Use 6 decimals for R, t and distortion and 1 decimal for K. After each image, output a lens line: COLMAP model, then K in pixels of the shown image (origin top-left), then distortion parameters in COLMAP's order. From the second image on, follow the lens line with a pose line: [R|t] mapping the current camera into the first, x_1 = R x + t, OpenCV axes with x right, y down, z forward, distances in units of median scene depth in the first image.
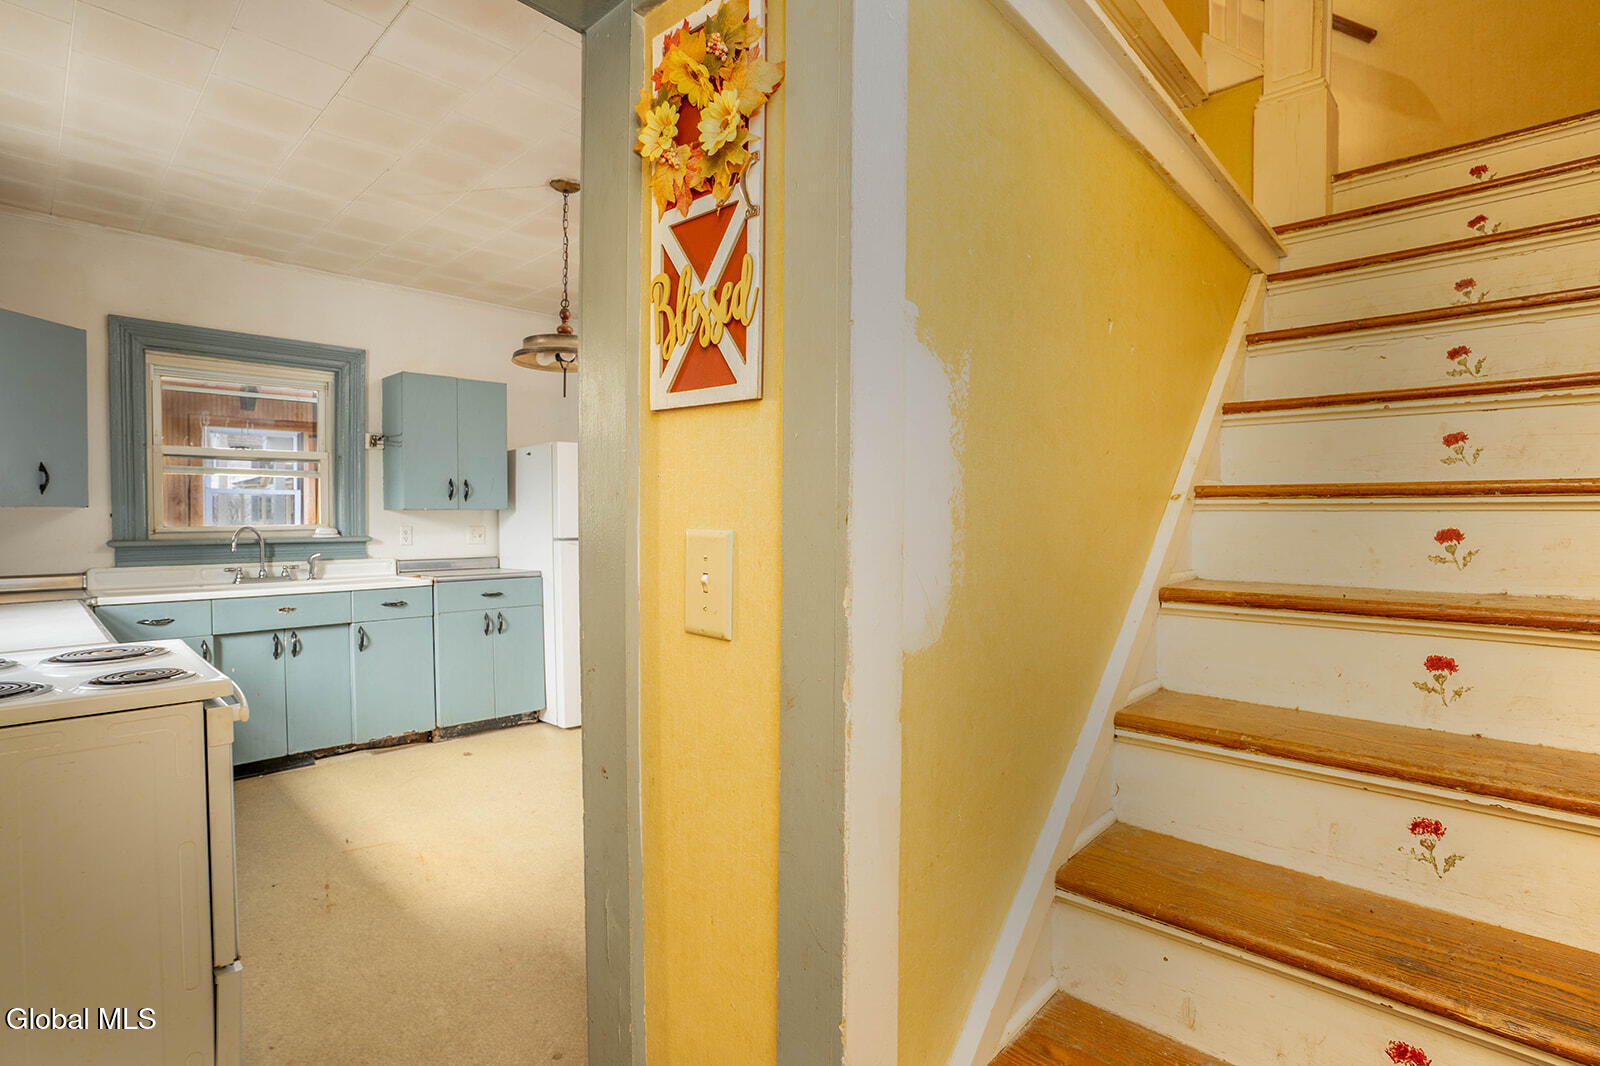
lens RADIAL K [[726.6, 0, 800.0], [0, 726.6, 533.0], [0, 0, 1]] dist [-0.073704, 0.039298]
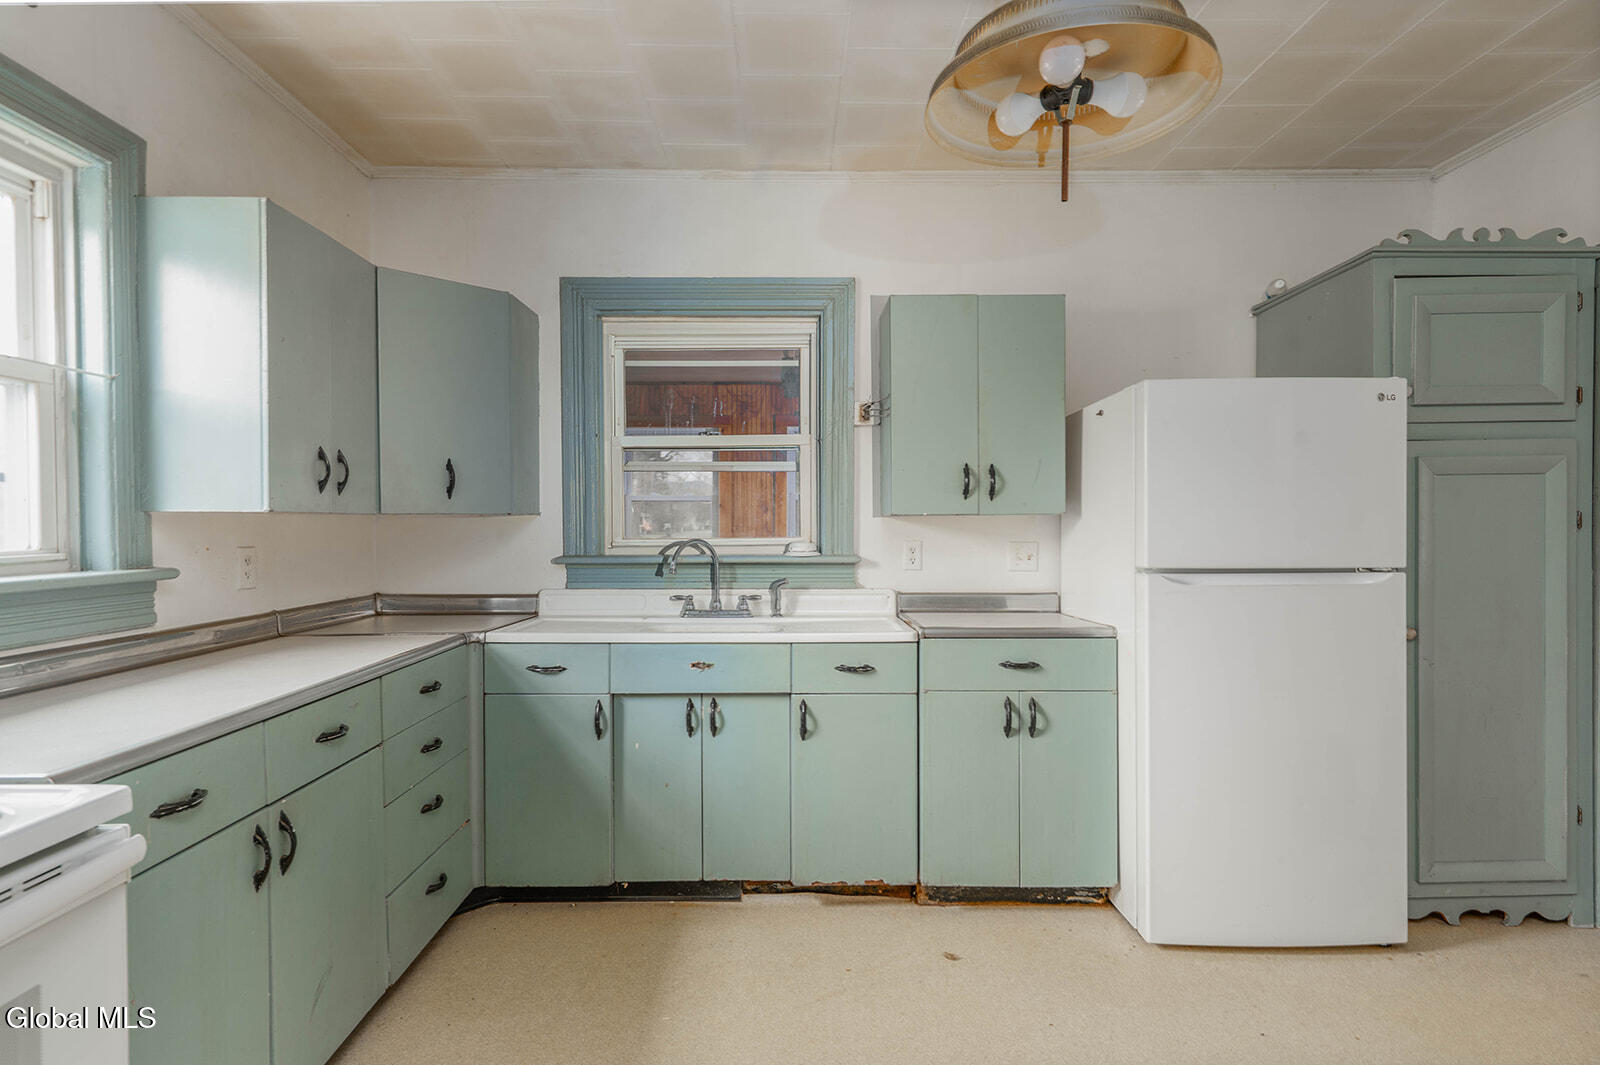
lens RADIAL K [[817.2, 0, 796.5], [0, 817.2, 541.8], [0, 0, 1]] dist [-0.002016, -0.000208]
pose [[0.680021, 0.011407, -0.733104, -0.088467], [-0.015216, 0.999883, 0.001443, -0.009763], [0.733035, 0.010173, 0.680115, 0.477940]]
